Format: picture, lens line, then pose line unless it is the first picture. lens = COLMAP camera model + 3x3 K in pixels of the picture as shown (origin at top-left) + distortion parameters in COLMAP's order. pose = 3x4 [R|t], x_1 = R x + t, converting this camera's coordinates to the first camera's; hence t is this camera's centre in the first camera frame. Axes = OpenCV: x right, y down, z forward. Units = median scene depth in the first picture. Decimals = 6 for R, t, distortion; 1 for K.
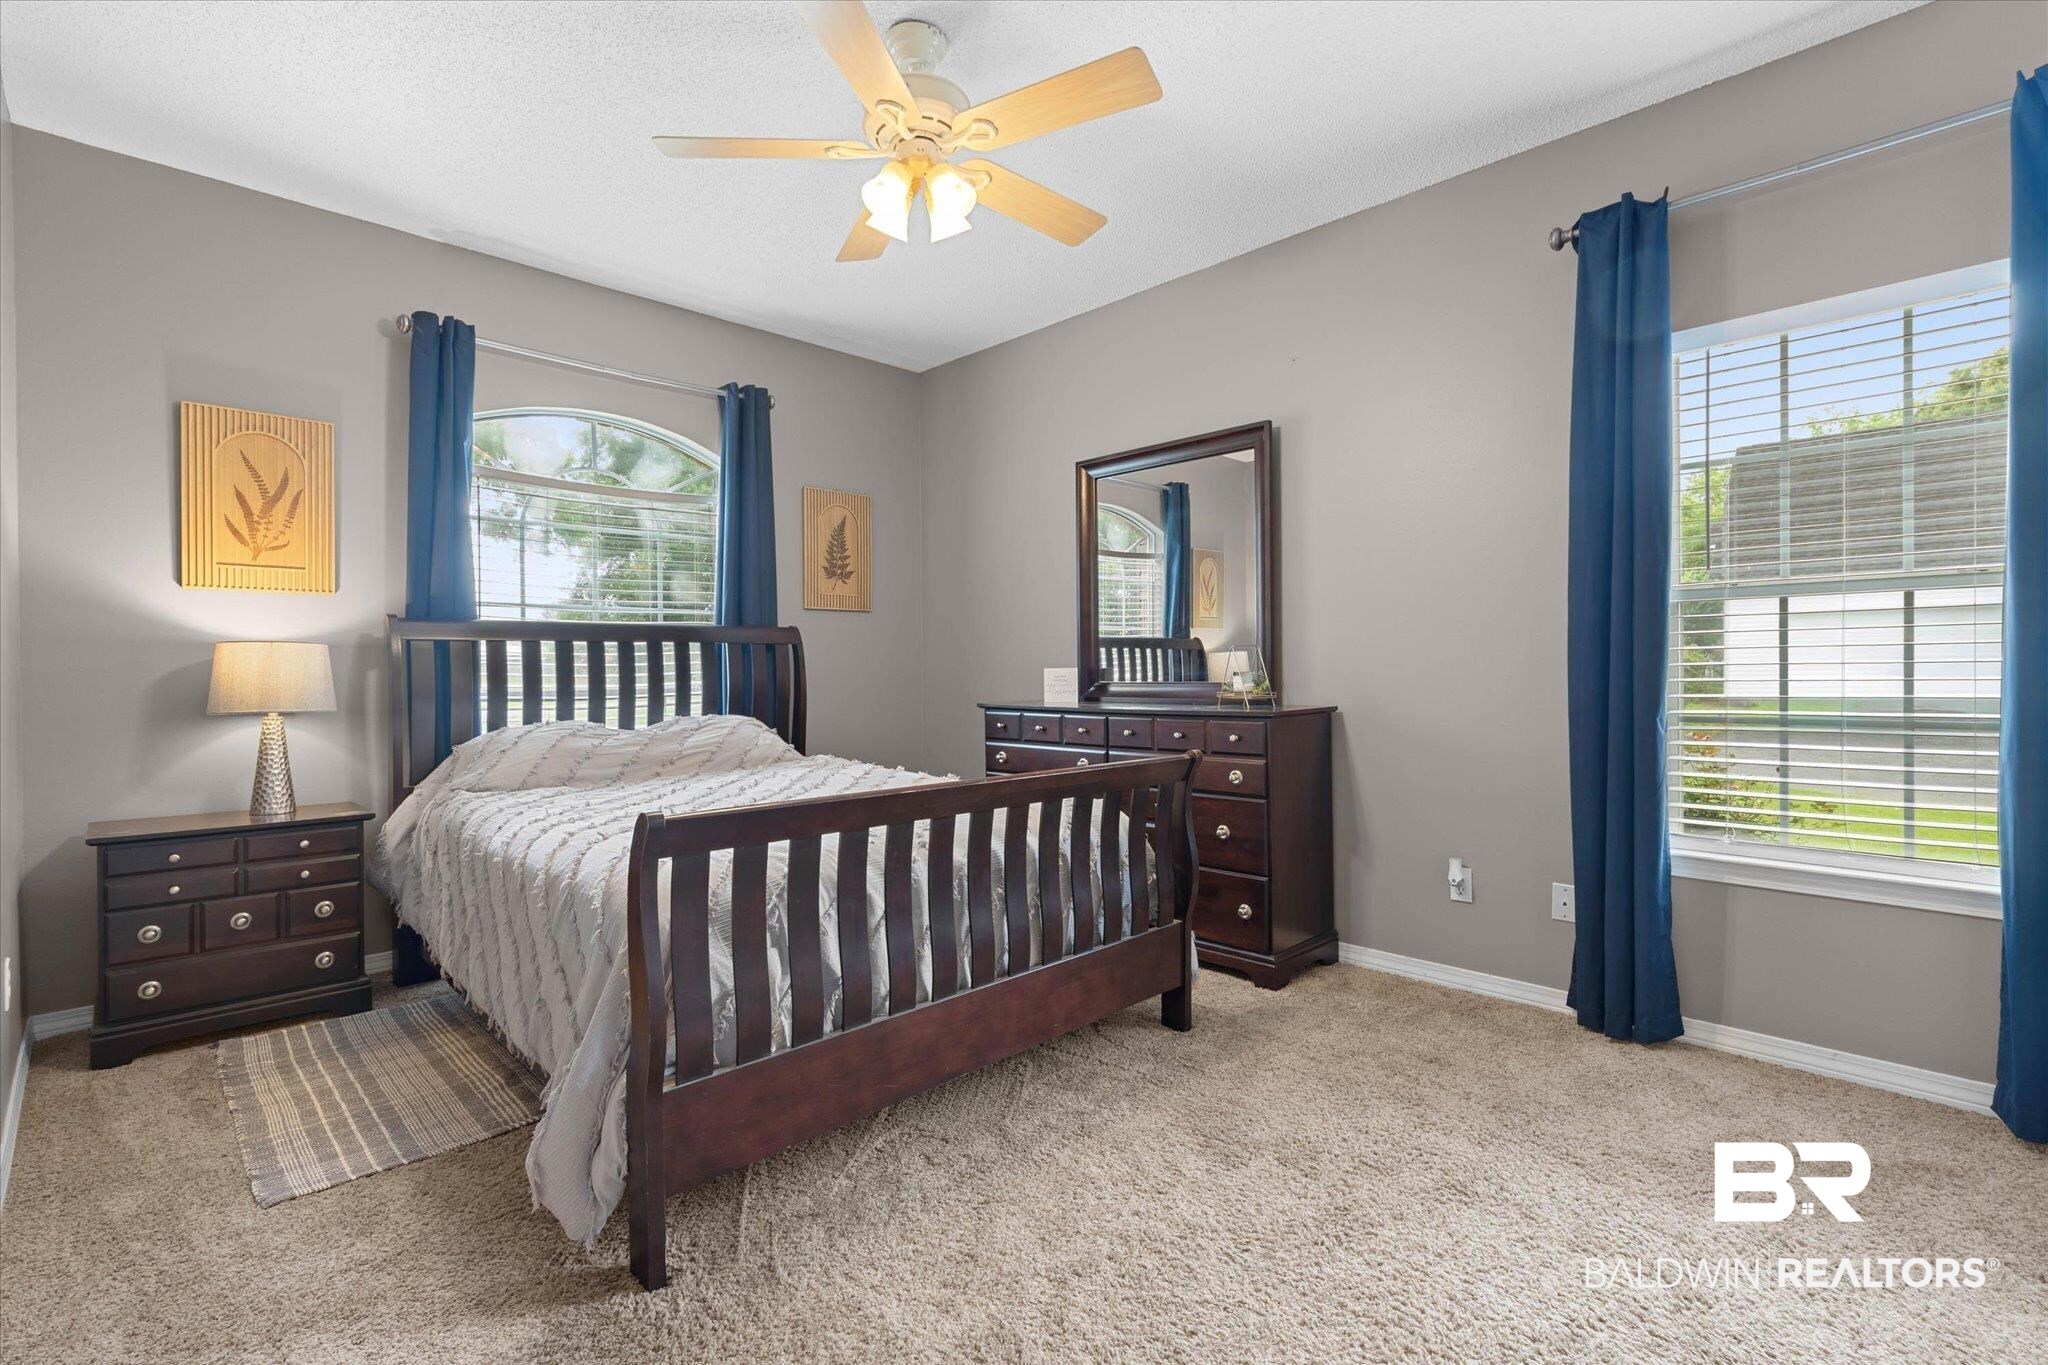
lens RADIAL K [[939.6, 0, 1016.1], [0, 939.6, 679.8], [0, 0, 1]] dist [-0.002558, 0.000593]
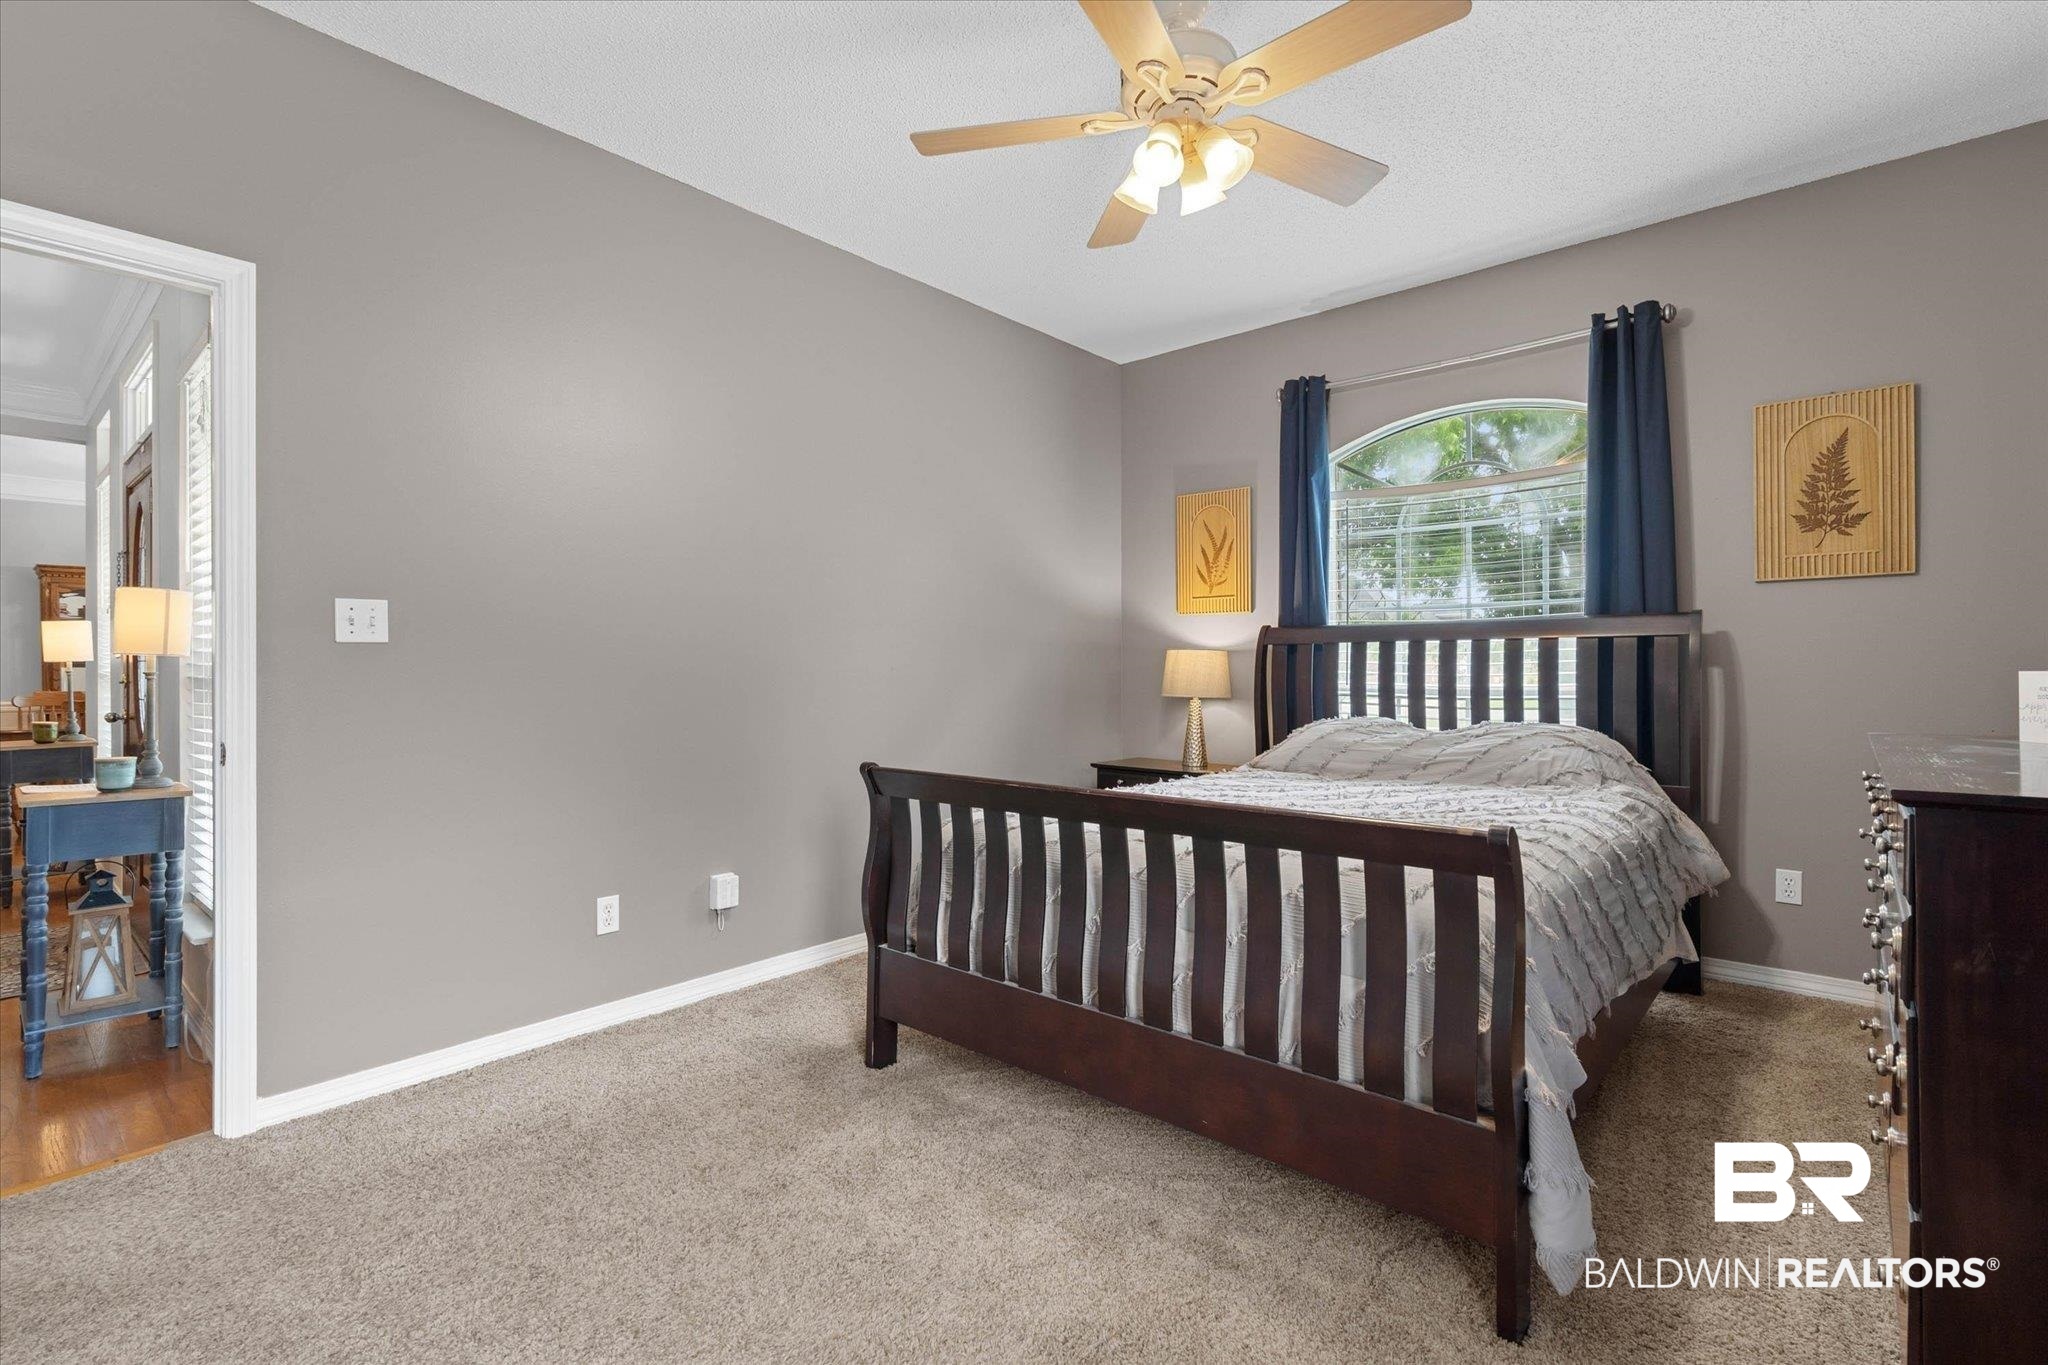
lens RADIAL K [[939.6, 0, 1022.3], [0, 939.6, 671.6], [0, 0, 1]] dist [-0.002558, 0.000593]
pose [[0.065058, 0.007902, -0.997850, 0.518956], [-0.011557, 0.999908, 0.007165, -0.009934], [0.997815, 0.011066, 0.065143, 0.500959]]
